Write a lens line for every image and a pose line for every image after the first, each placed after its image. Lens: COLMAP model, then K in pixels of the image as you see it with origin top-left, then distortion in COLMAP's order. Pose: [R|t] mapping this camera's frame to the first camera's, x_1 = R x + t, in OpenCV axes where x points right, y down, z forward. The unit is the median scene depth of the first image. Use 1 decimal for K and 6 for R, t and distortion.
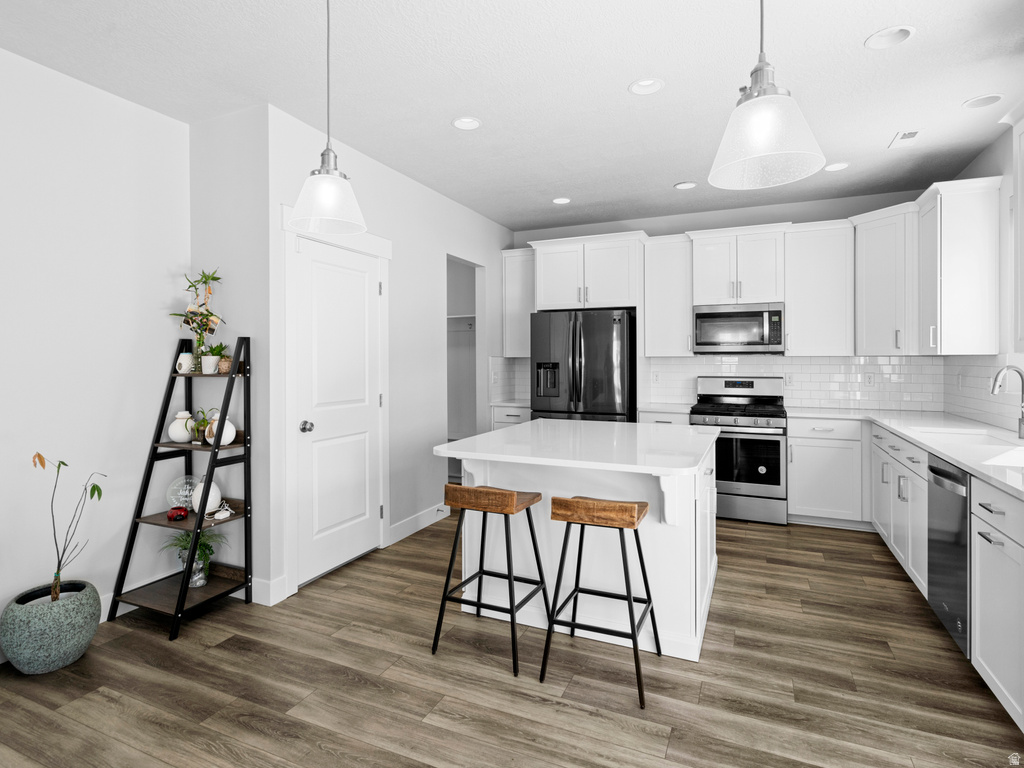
lens RADIAL K [[555.7, 0, 491.2], [0, 555.7, 366.5], [0, 0, 1]] dist [-0.001400, 0.002394]
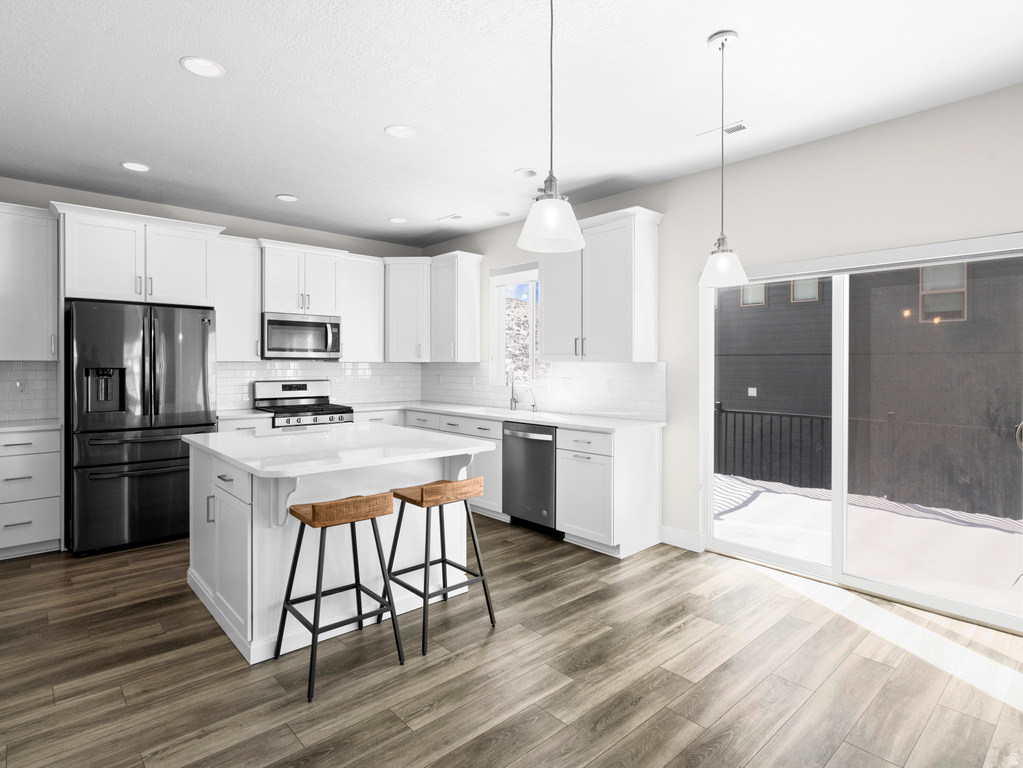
lens RADIAL K [[555.1, 0, 504.7], [0, 555.1, 373.5], [0, 0, 1]] dist [-0.001400, 0.002394]
pose [[0.393789, -0.011308, 0.919131, -0.645786], [0.008414, 0.999927, 0.008697, -0.002052], [-0.919162, 0.004309, 0.393856, 0.309915]]
